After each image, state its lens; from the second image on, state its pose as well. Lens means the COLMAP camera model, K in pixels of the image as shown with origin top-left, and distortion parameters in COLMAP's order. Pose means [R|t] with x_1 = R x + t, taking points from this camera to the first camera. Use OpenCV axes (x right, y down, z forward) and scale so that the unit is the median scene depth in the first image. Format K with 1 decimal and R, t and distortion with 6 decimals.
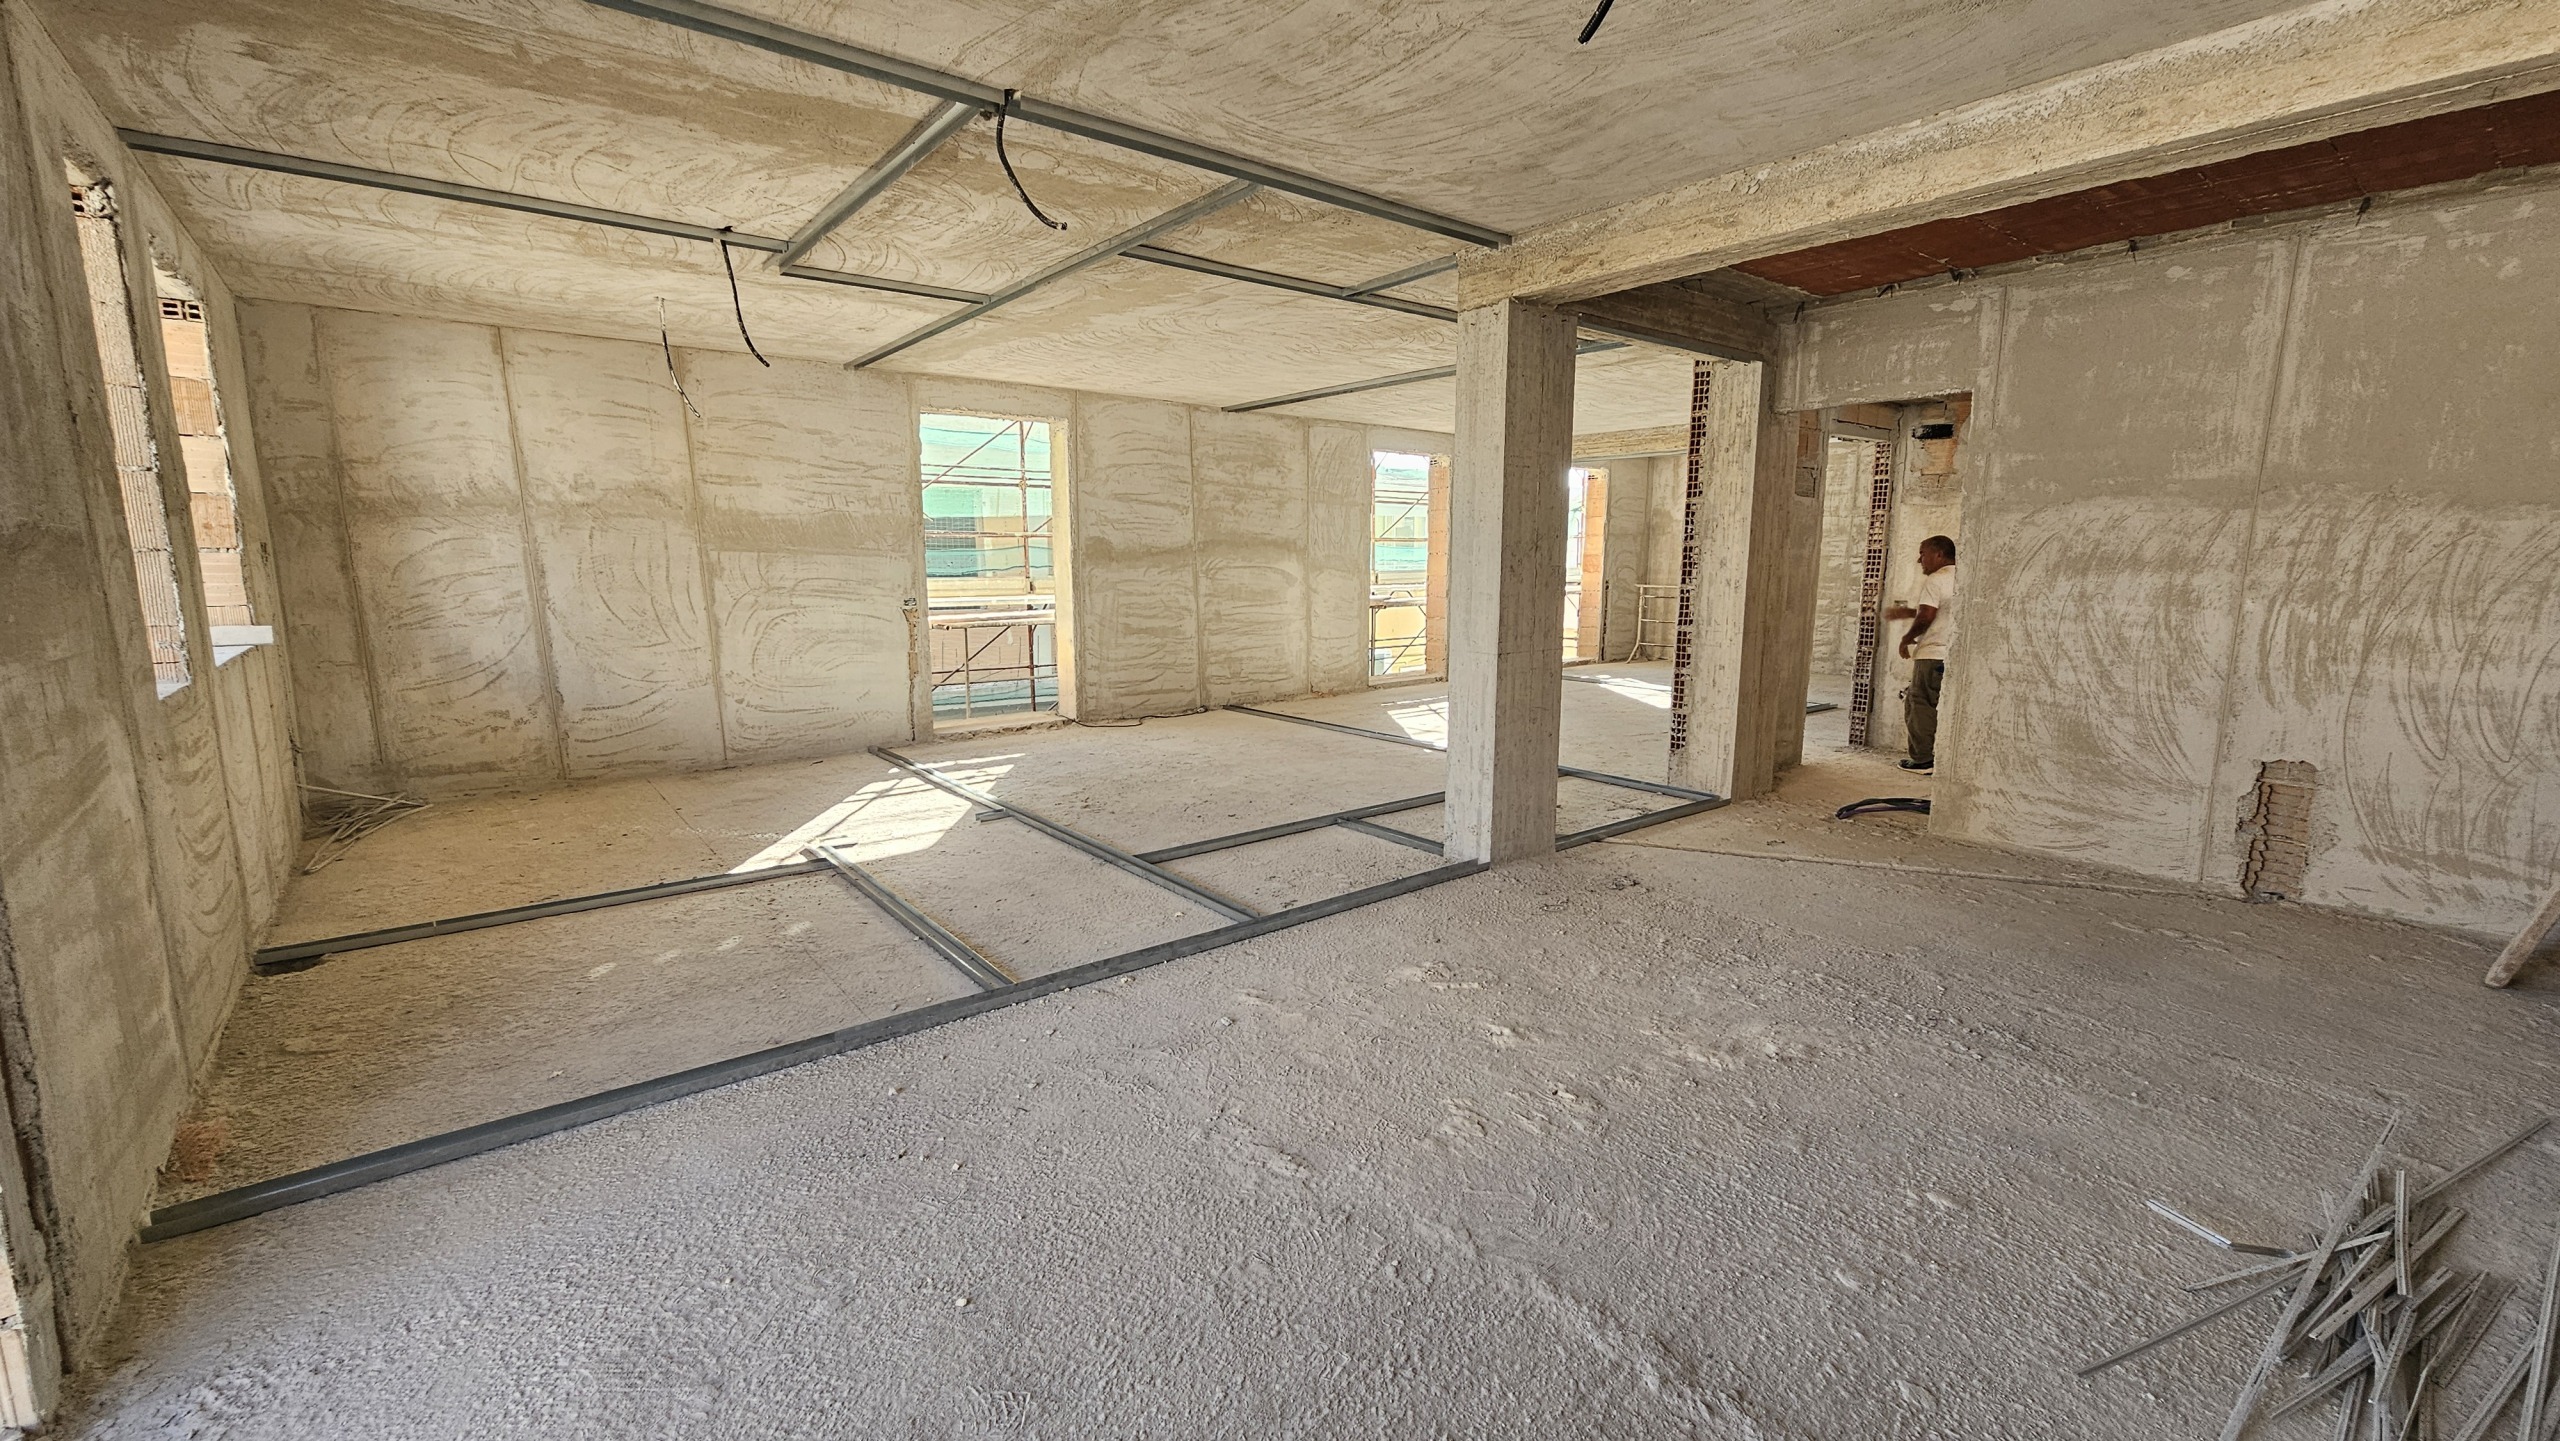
lens RADIAL K [[1033.8, 0, 1265.7], [0, 1033.8, 729.3], [0, 0, 1]] dist [-0.009156, -0.000310]
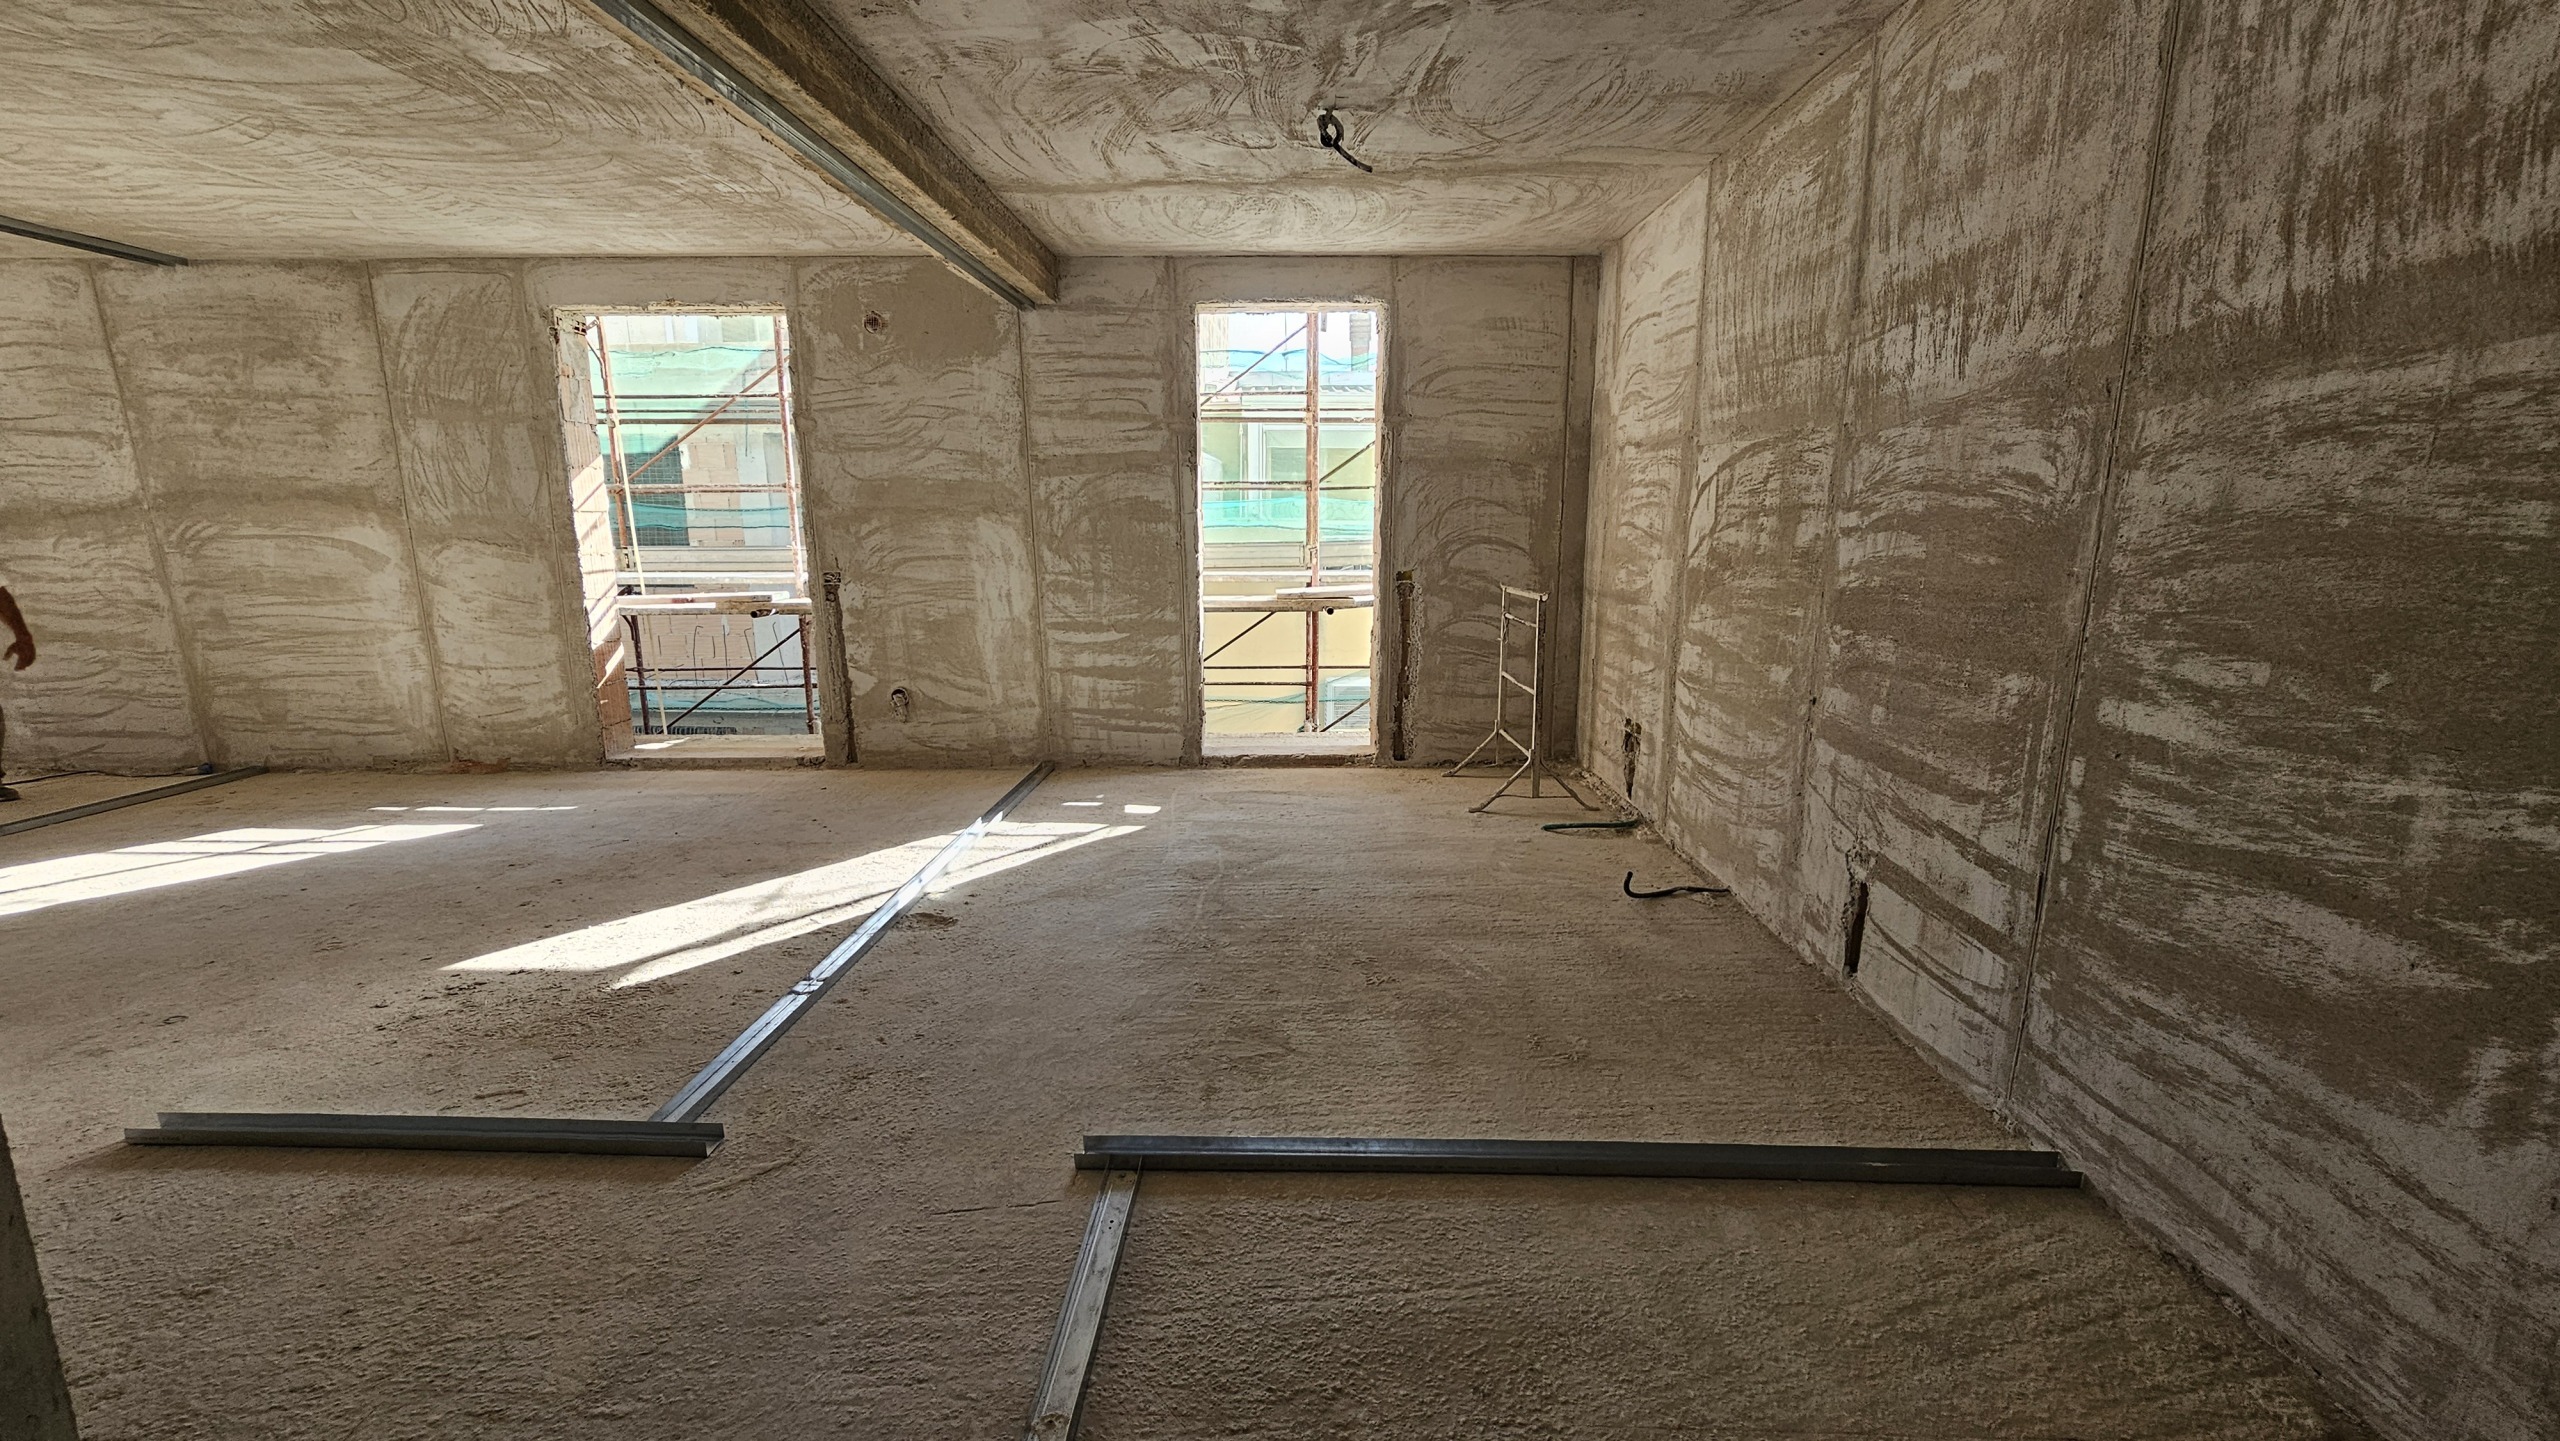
lens RADIAL K [[1033.8, 0, 1265.7], [0, 1033.8, 729.3], [0, 0, 1]] dist [-0.009156, -0.000310]
pose [[0.780160, 0.119532, -0.614054, 0.869417], [-0.102903, 0.992726, 0.062505, -0.158390], [0.617058, 0.014425, 0.786785, 0.990599]]
